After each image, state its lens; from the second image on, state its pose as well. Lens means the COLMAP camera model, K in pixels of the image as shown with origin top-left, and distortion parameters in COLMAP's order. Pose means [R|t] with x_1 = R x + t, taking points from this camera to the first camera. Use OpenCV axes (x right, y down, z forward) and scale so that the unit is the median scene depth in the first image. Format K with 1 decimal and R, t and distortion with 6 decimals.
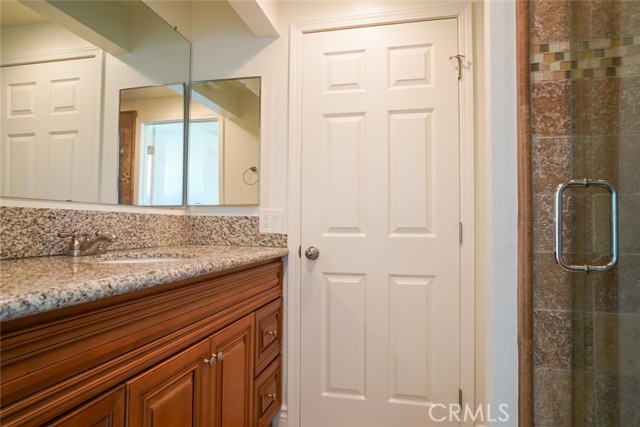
lens RADIAL K [[387.2, 0, 320.6], [0, 387.2, 213.3], [0, 0, 1]] dist [-0.006594, 0.002252]
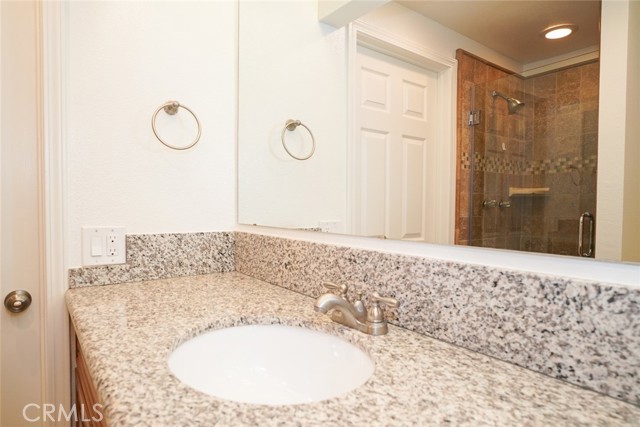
lens RADIAL K [[387.2, 0, 319.9], [0, 387.2, 214.2], [0, 0, 1]] dist [-0.006594, 0.002252]
pose [[-0.630789, 0.016546, -0.775778, -0.071626], [0.014811, 0.999847, 0.009282, -0.076279], [0.775813, -0.005634, -0.630938, 1.271187]]
